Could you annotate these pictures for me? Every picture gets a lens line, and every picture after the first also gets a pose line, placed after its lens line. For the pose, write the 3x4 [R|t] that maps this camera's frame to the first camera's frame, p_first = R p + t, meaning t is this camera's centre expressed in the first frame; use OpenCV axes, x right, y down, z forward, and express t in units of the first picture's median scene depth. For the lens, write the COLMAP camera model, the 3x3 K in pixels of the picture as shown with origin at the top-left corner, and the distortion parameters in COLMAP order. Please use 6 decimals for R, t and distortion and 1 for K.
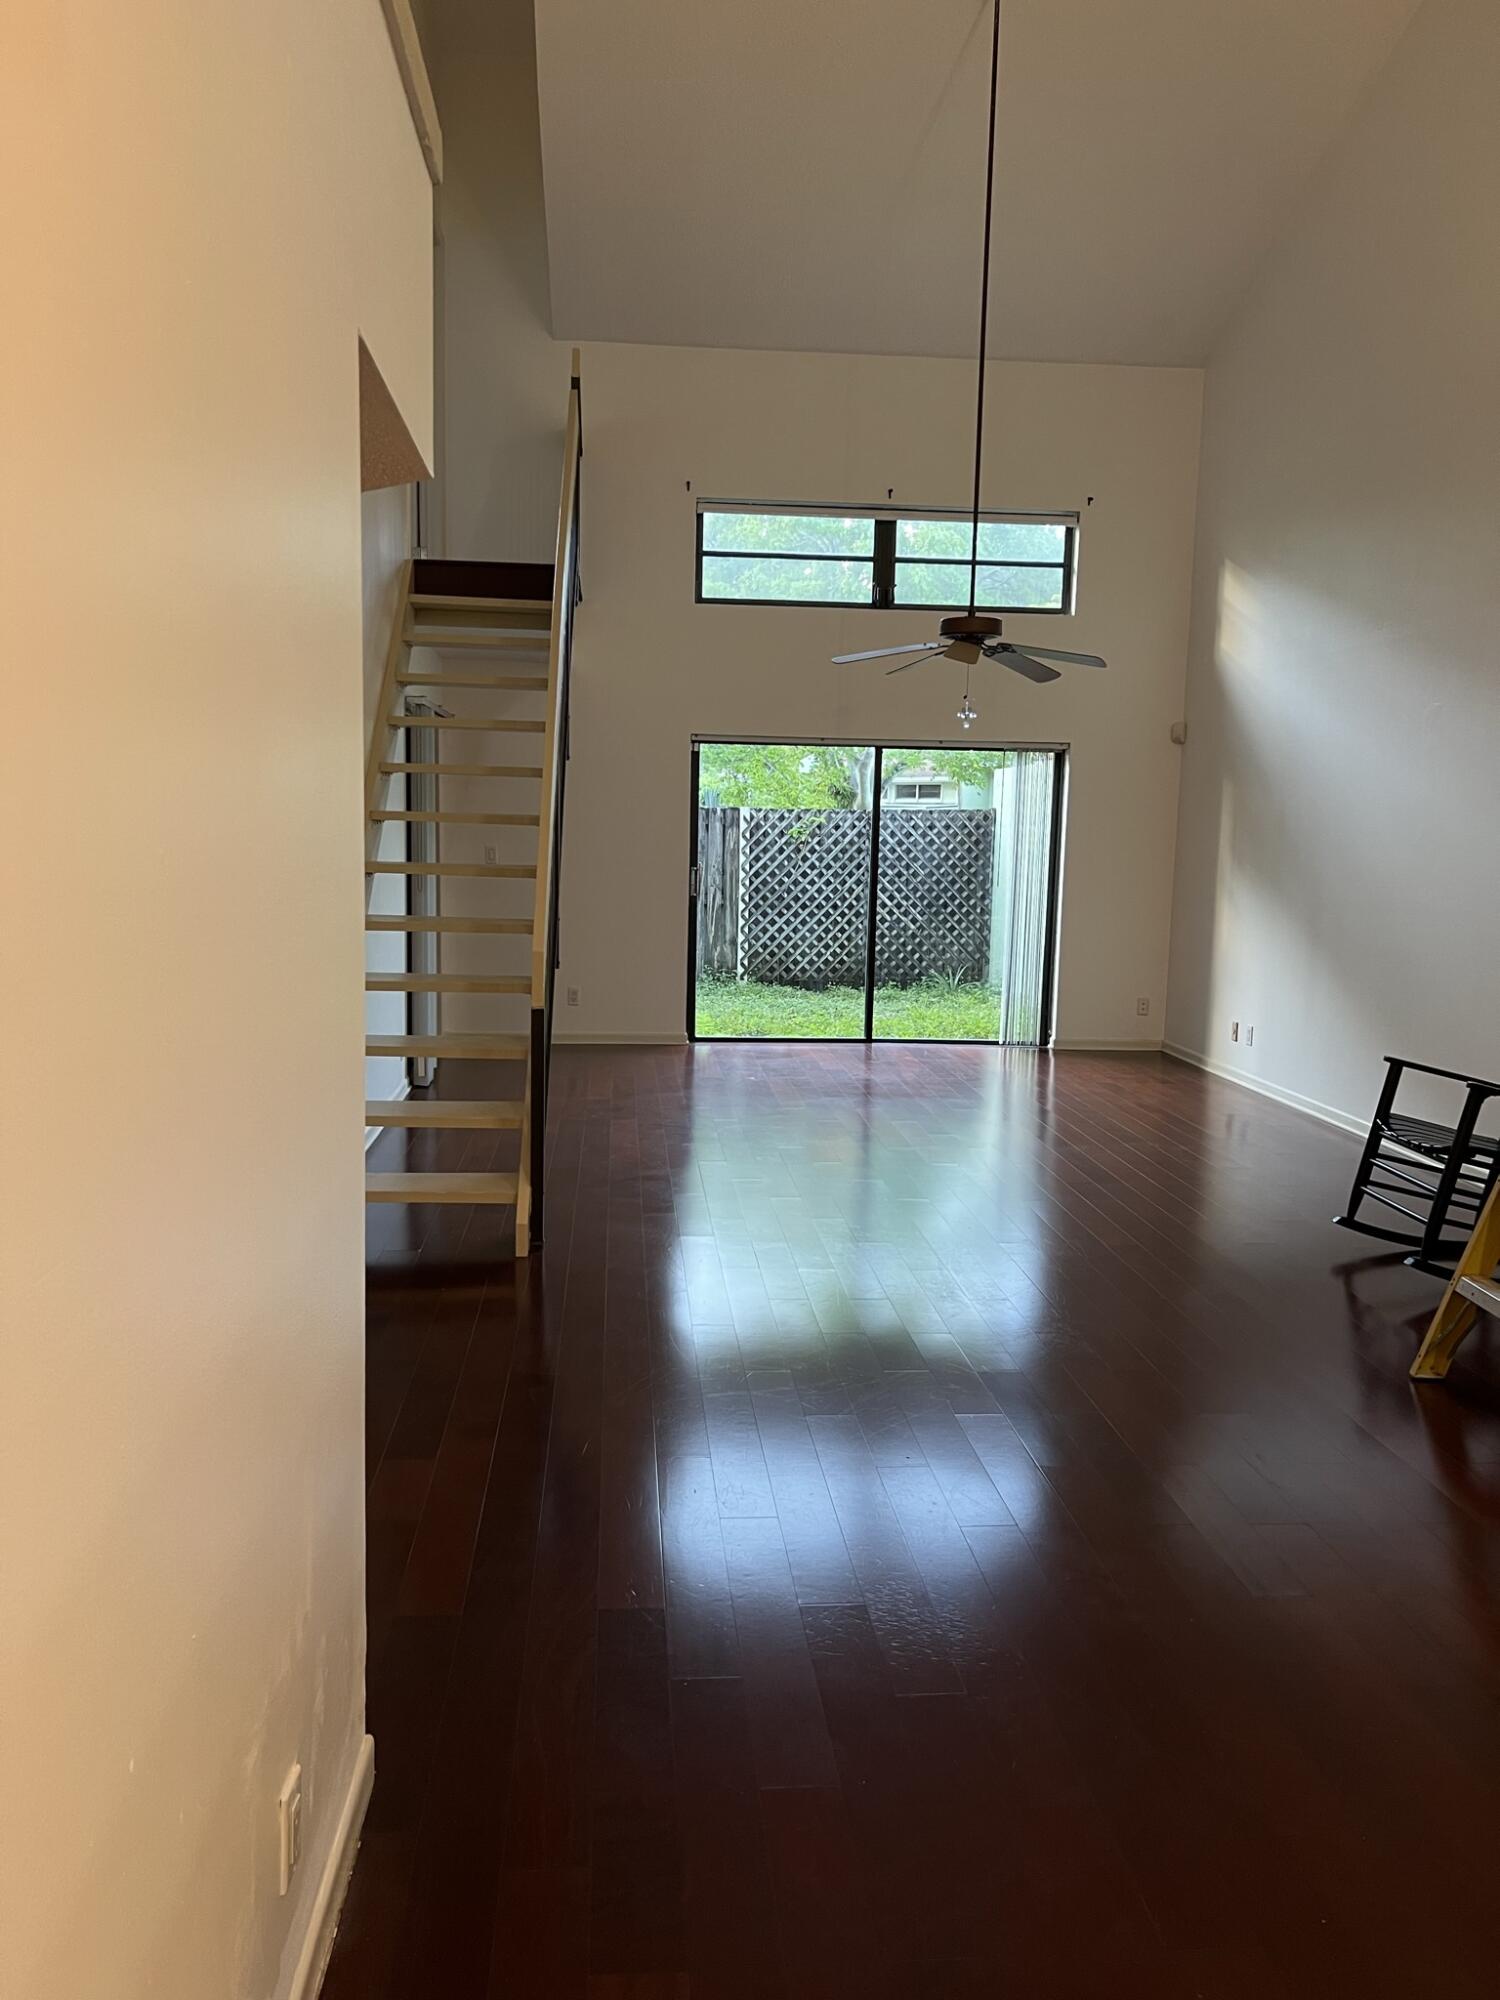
lens RADIAL K [[1502.8, 0, 734.6], [0, 1502.8, 1007.5], [0, 0, 1]] dist [0.117177, -0.137322]
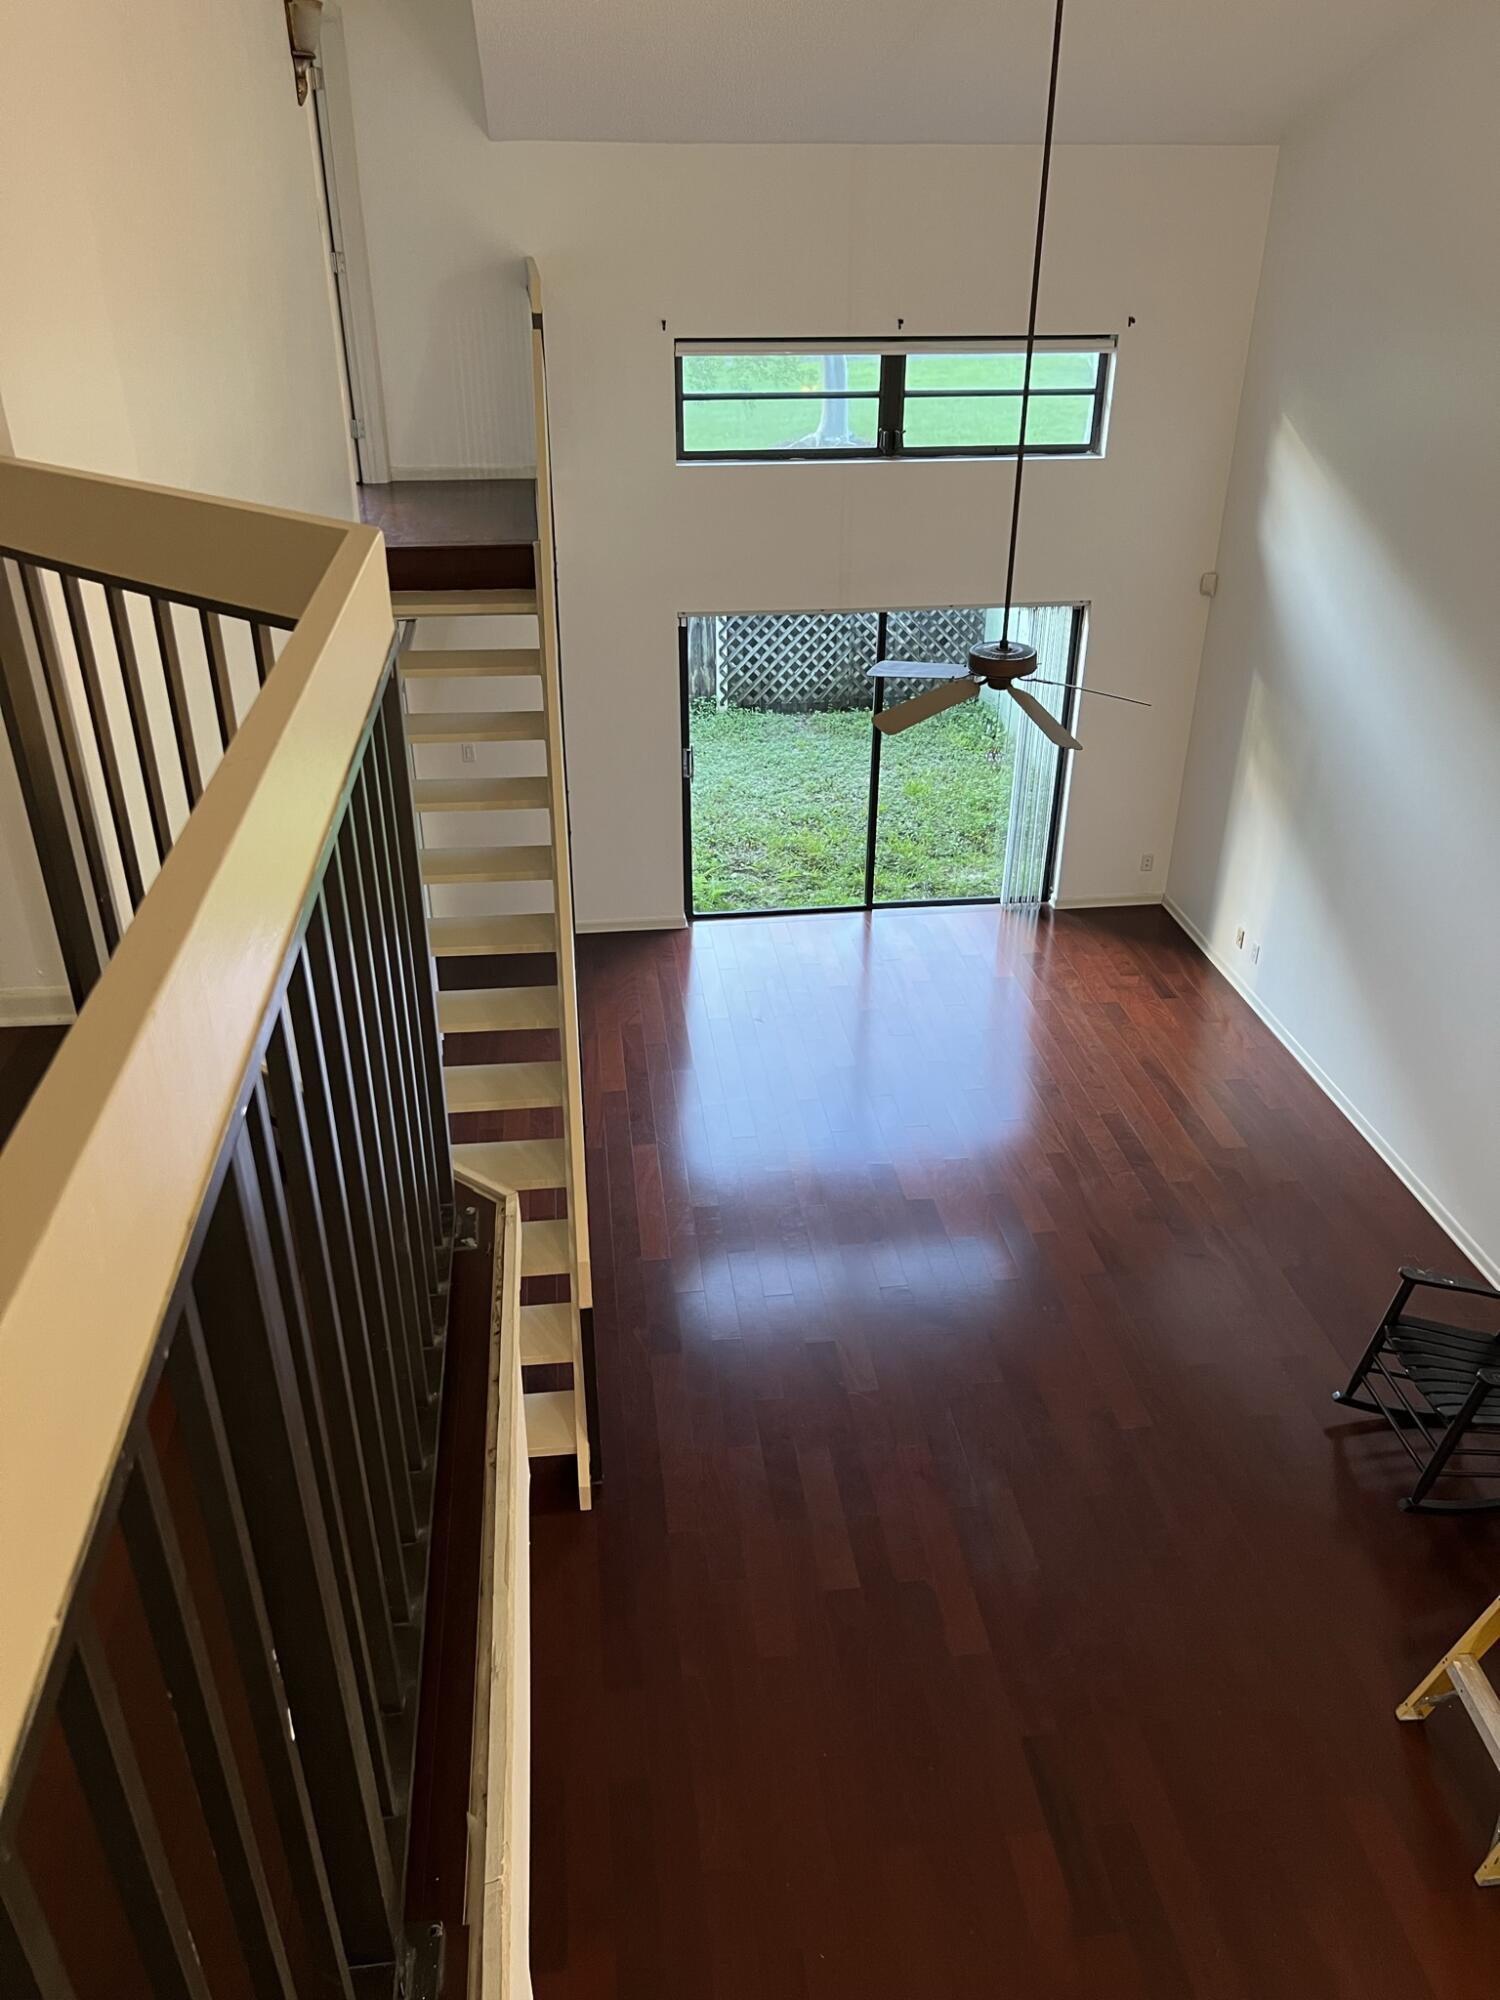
lens RADIAL K [[1512.4, 0, 750.0], [0, 1512.4, 1000.0], [0, 0, 1]] dist [0.120712, -0.212366]
pose [[0.998718, -0.038476, 0.032886, -0.018838], [0.023856, 0.930855, 0.364610, -0.226502], [-0.044641, -0.363358, 0.930579, 0.047314]]
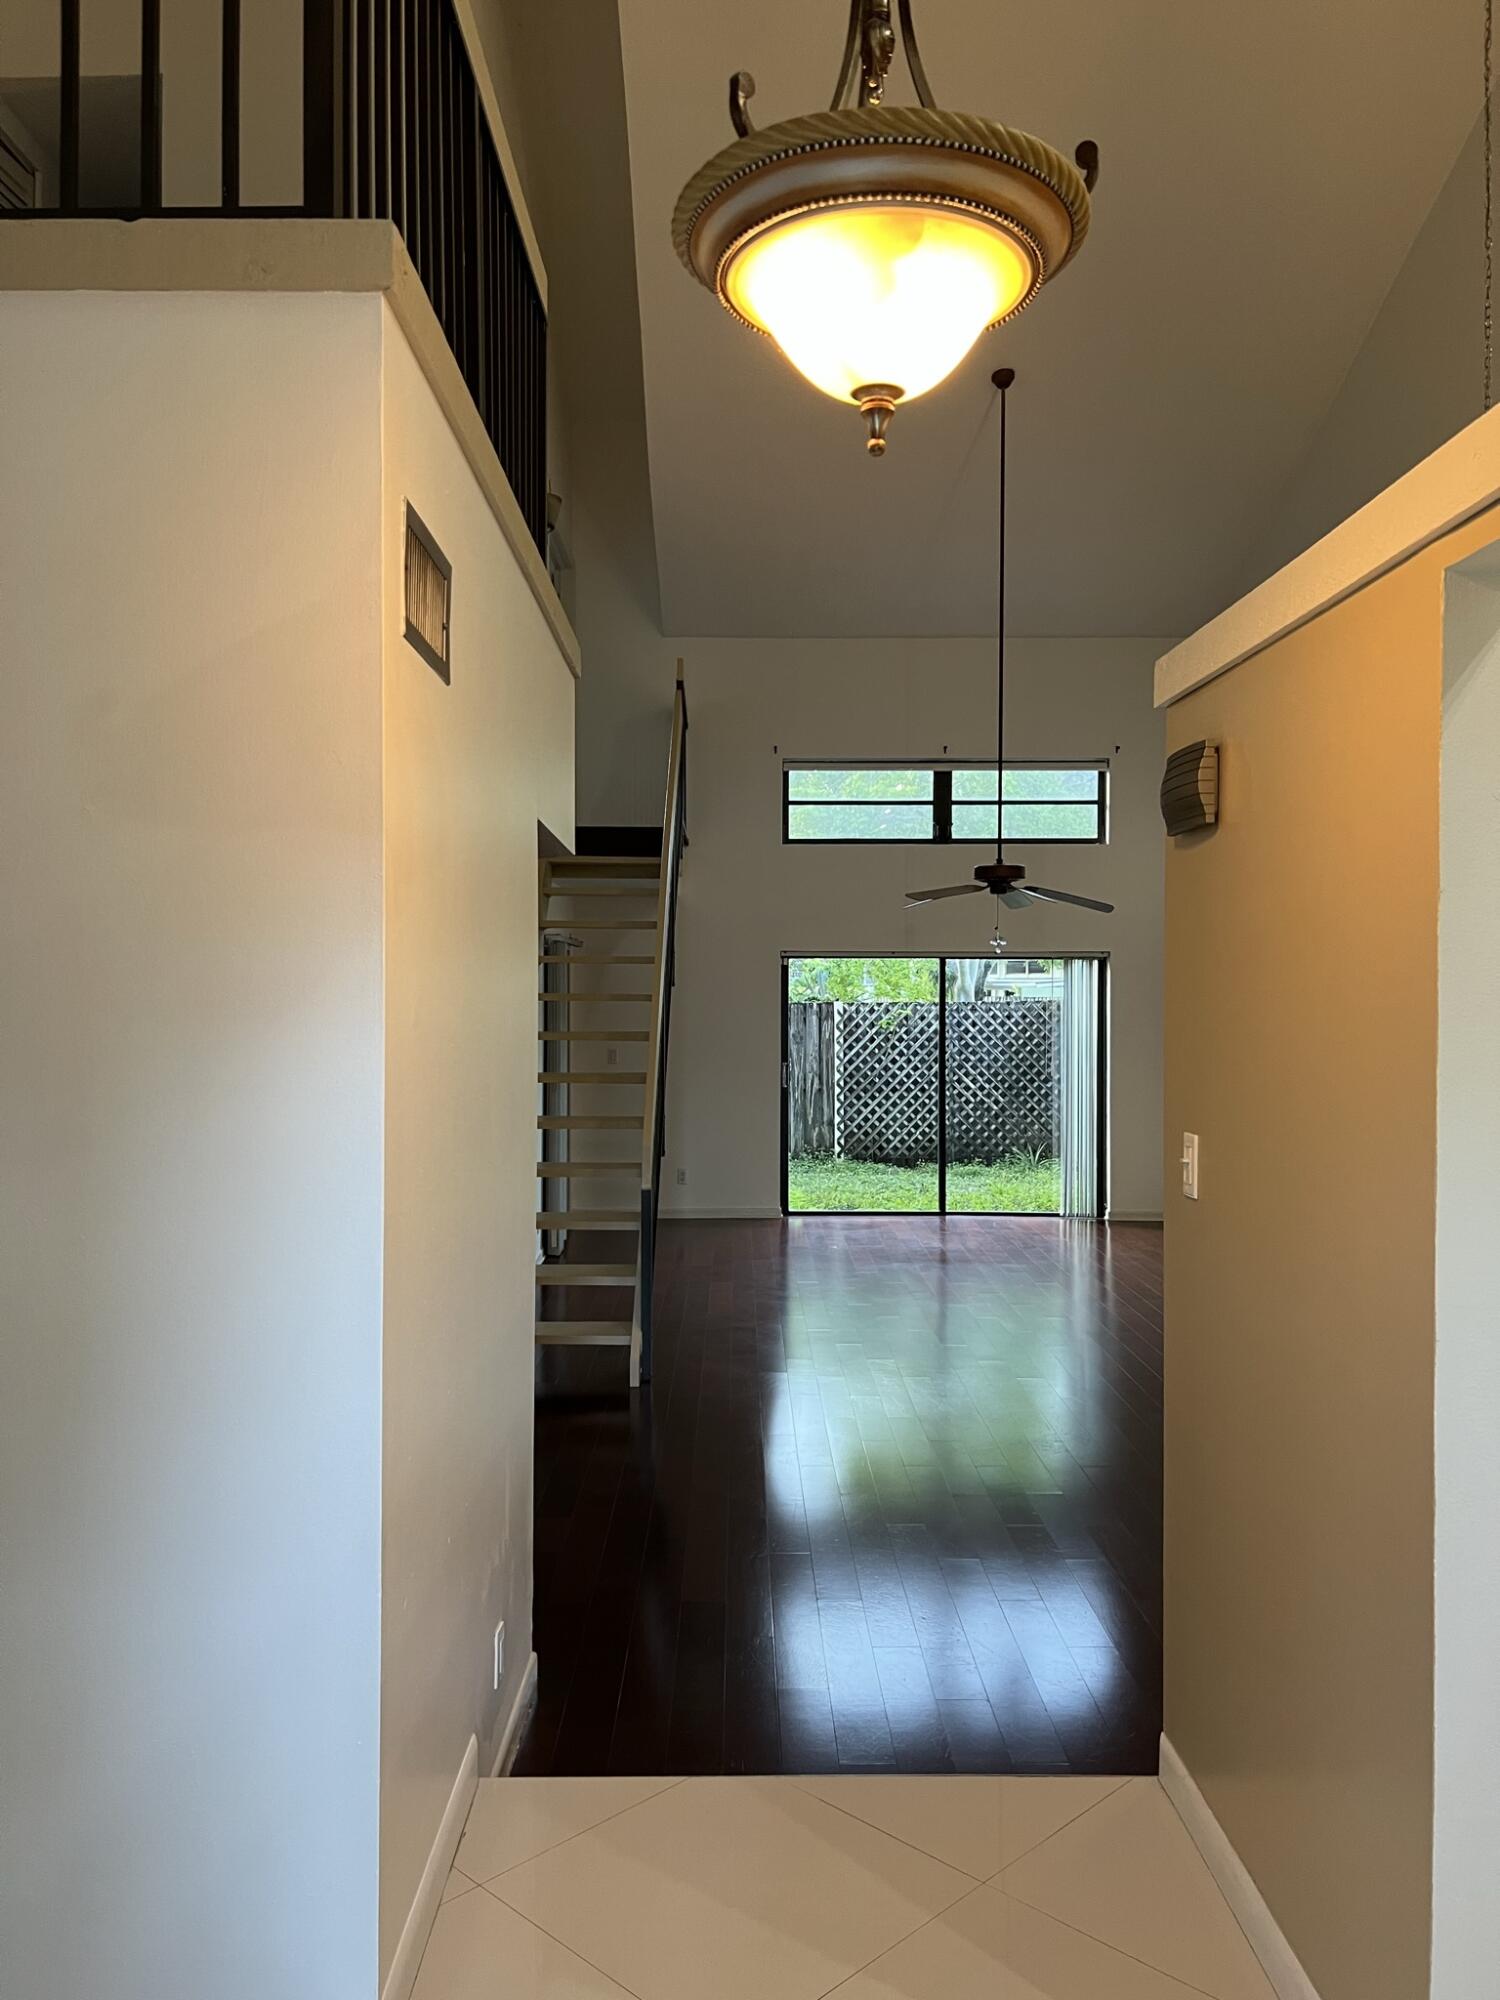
lens RADIAL K [[1502.8, 0, 734.6], [0, 1502.8, 1007.5], [0, 0, 1]] dist [0.117177, -0.137322]
pose [[0.996678, -0.019121, -0.079166, 0.021028], [0.009951, 0.993357, -0.114645, -0.002603], [0.080832, 0.113477, 0.990247, -0.122070]]
